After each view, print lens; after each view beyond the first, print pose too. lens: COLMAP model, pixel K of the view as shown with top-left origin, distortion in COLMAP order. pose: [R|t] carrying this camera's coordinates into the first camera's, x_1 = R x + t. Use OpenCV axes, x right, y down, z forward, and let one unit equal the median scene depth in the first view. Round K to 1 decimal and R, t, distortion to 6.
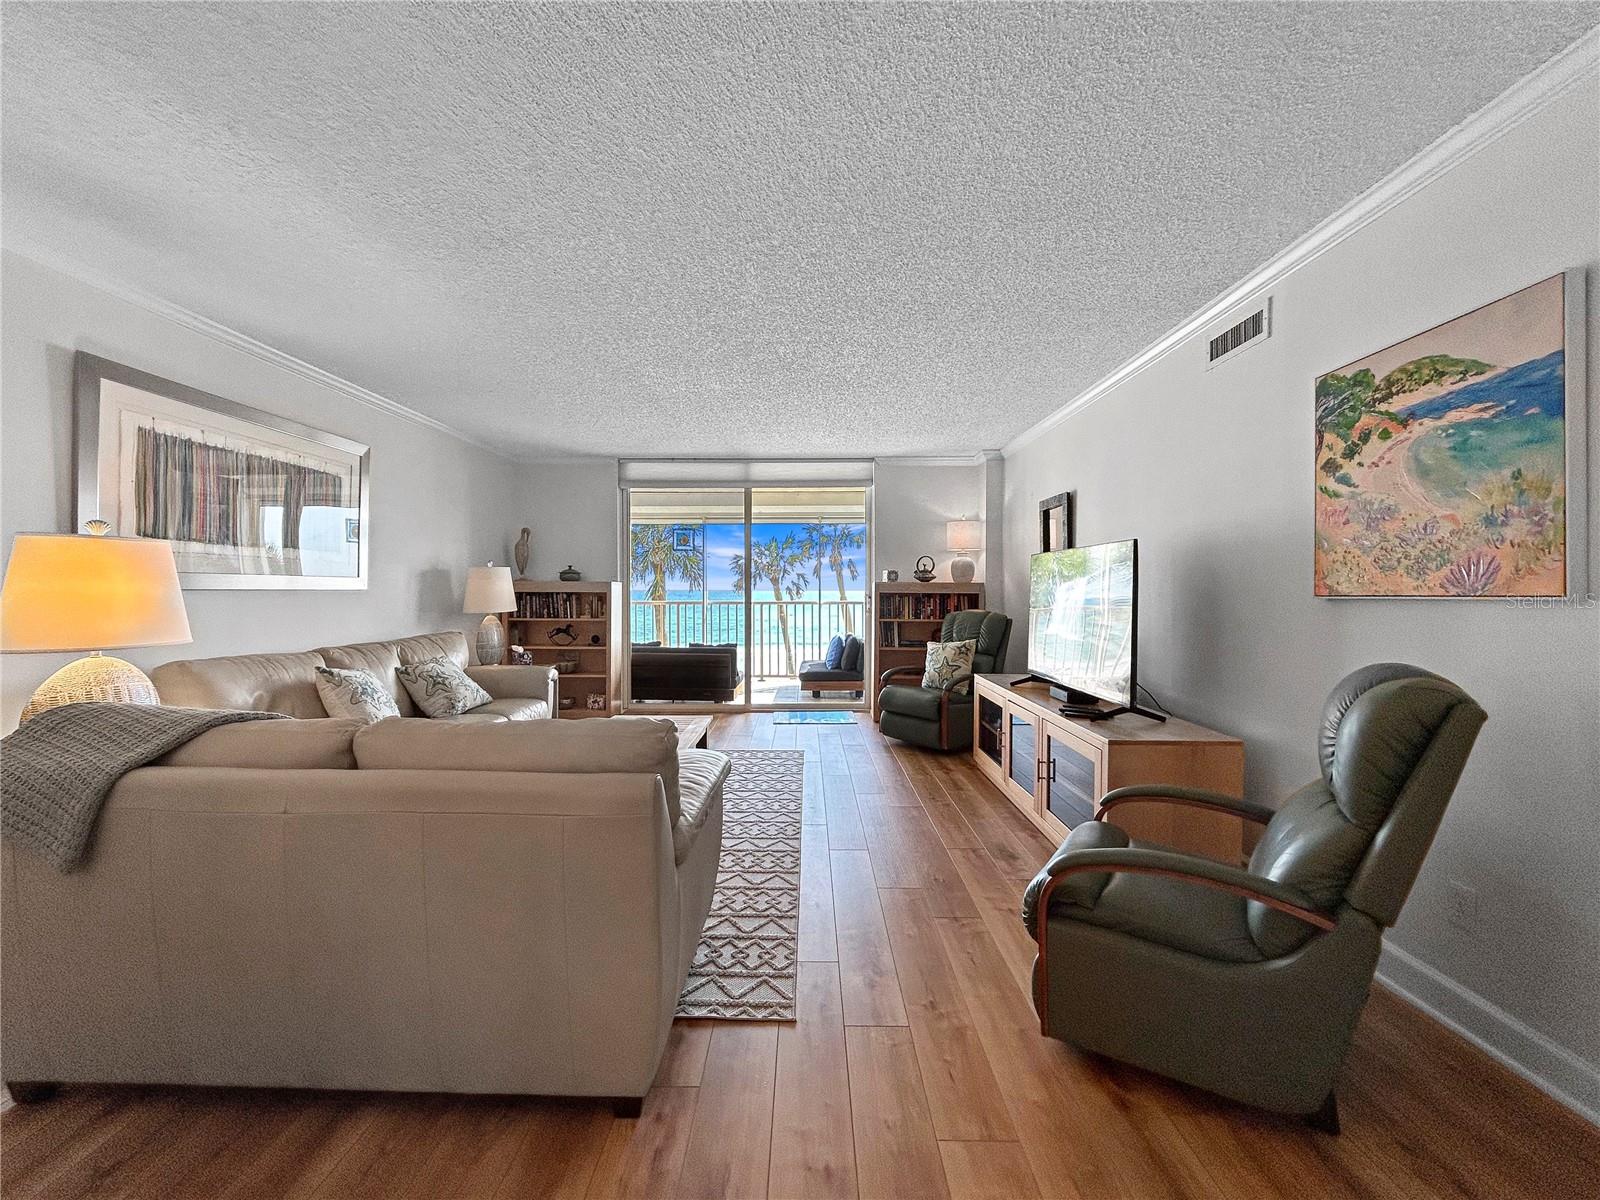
lens RADIAL K [[672.0, 0, 800.0], [0, 672.0, 600.0], [0, 0, 1]] dist [-0.001849, -0.000064]
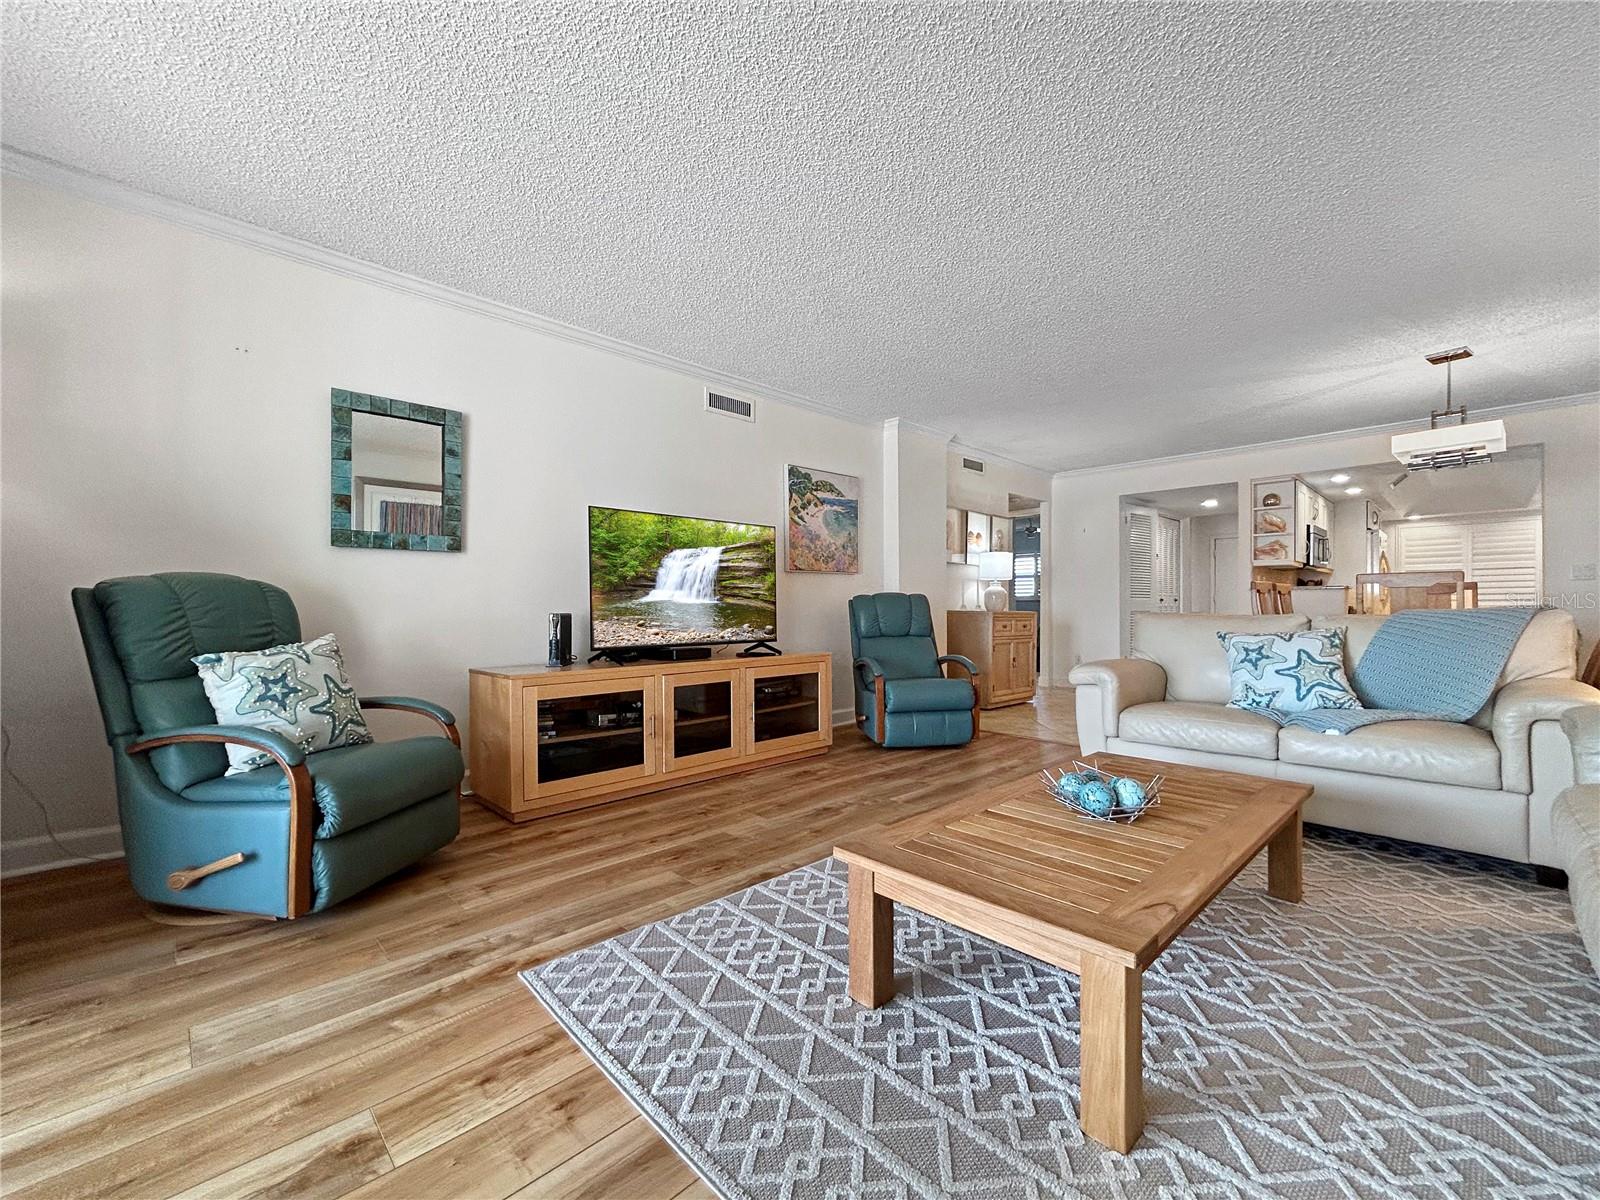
lens RADIAL K [[663.2, 0, 800.0], [0, 663.2, 600.0], [0, 0, 1]] dist [0.000152, -0.000025]
pose [[-0.705244, 0.000755, 0.708964, -0.271433], [0.006324, 0.999966, 0.005226, 0.029504], [-0.708937, 0.008169, -0.705225, 0.933197]]
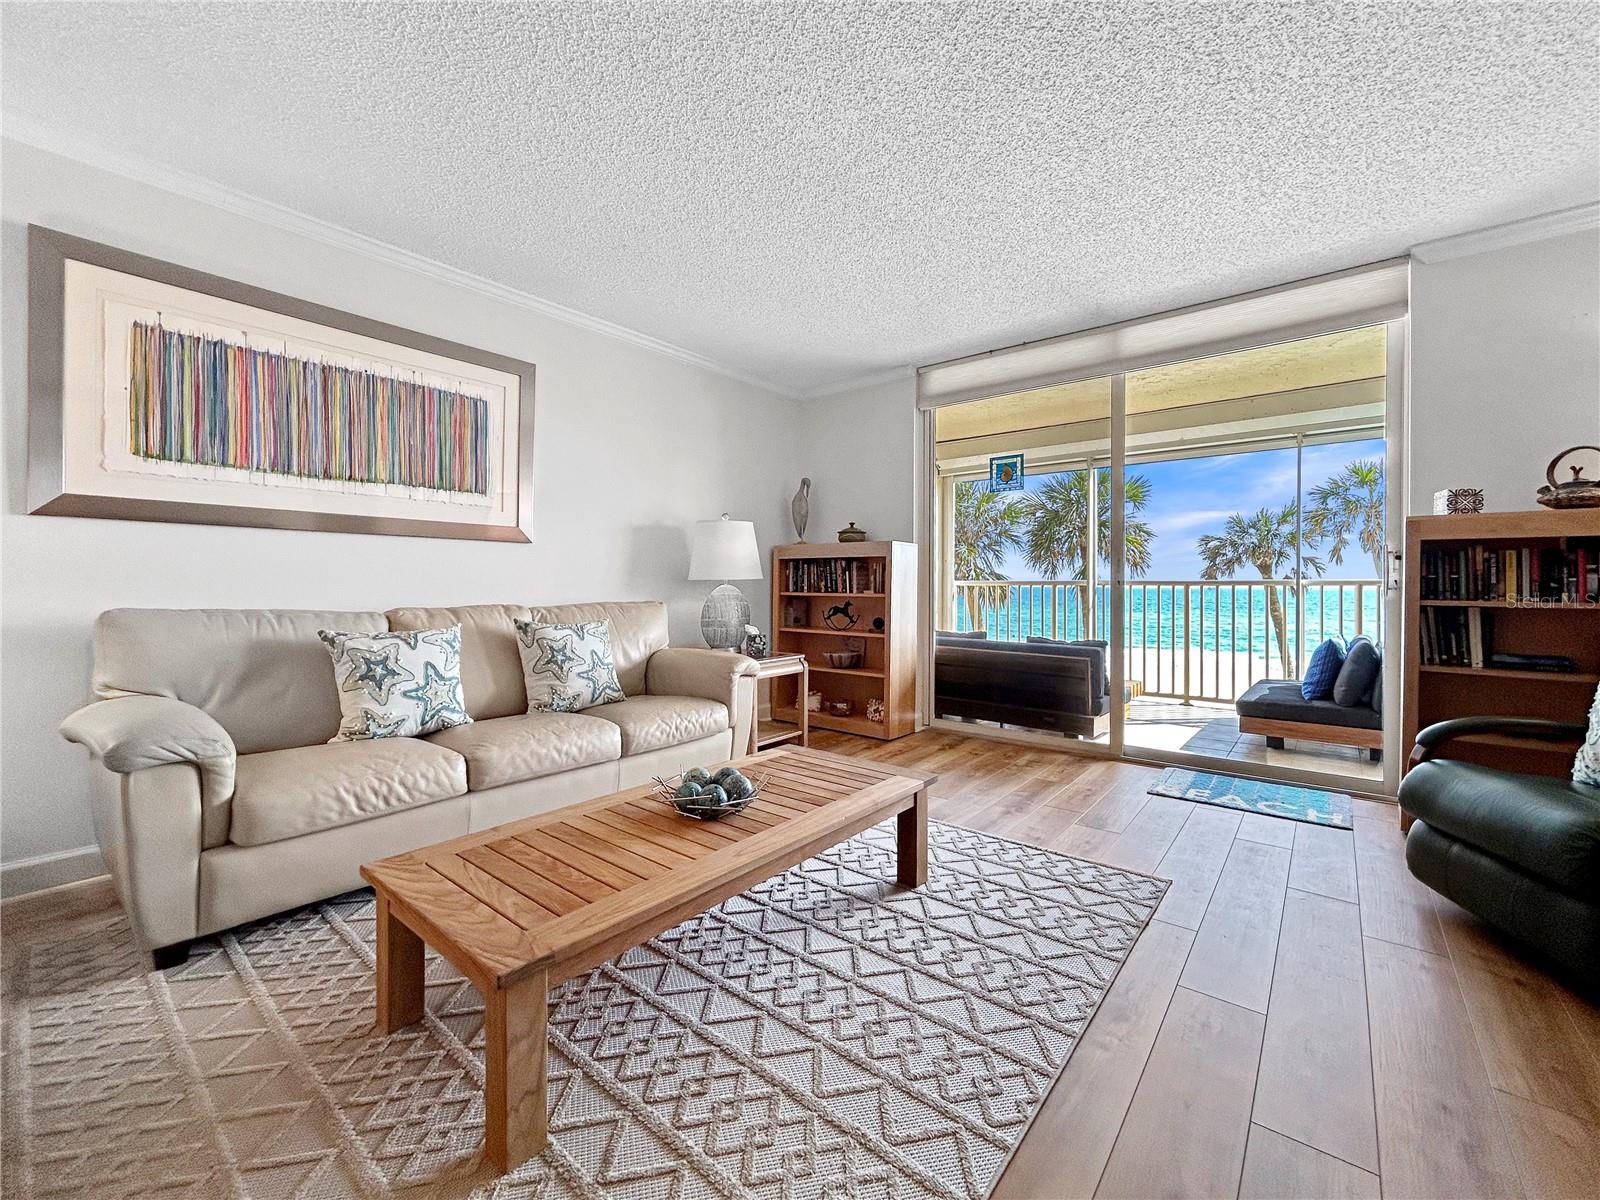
lens RADIAL K [[664.2, 0, 793.8], [0, 664.2, 586.6], [0, 0, 1]] dist [-0.002010, -0.000016]
pose [[0.778566, 0.003160, -0.627554, 0.070636], [-0.013118, 0.999851, -0.011239, 0.029642], [0.627425, 0.016982, 0.778492, 0.405000]]
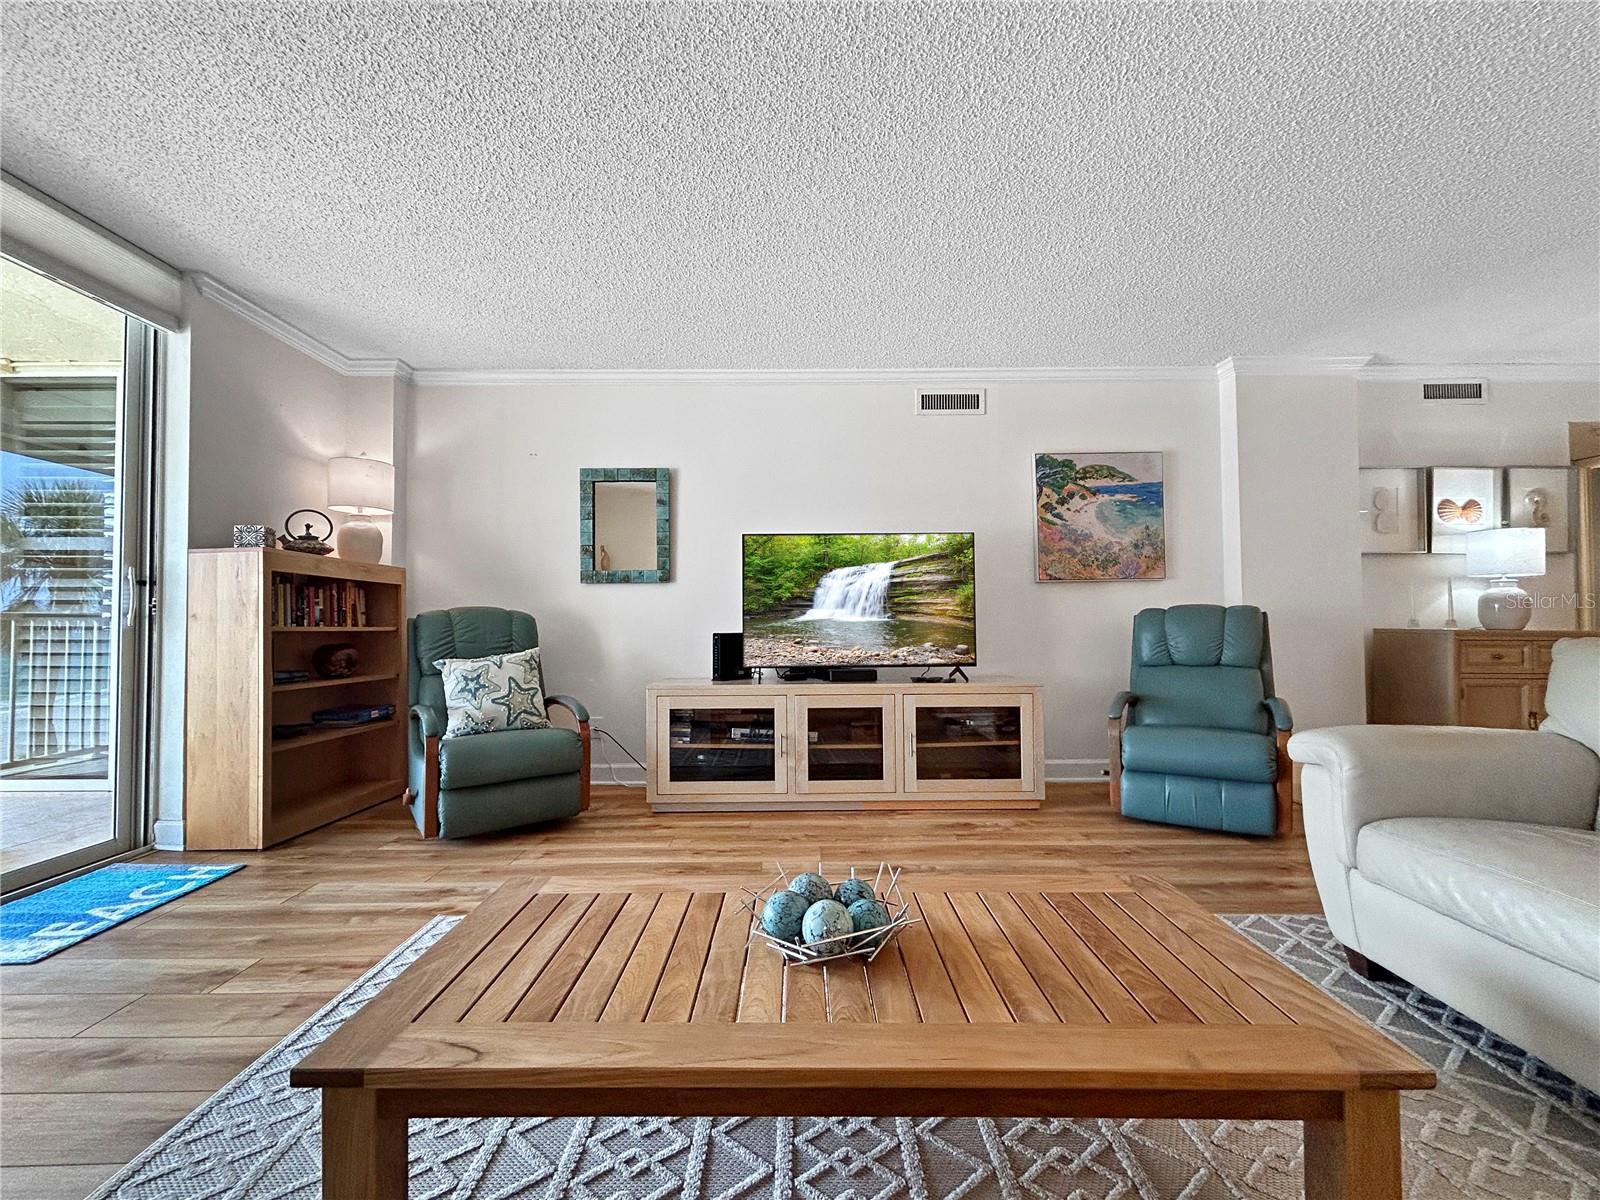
lens RADIAL K [[672.0, 0, 800.0], [0, 672.0, 600.0], [0, 0, 1]] dist [-0.001849, -0.000064]
pose [[-0.016957, 0.024535, 0.999555, -0.360949], [0.021152, 0.999484, -0.024174, 0.028329], [-0.999632, 0.020733, -0.017467, 0.633638]]
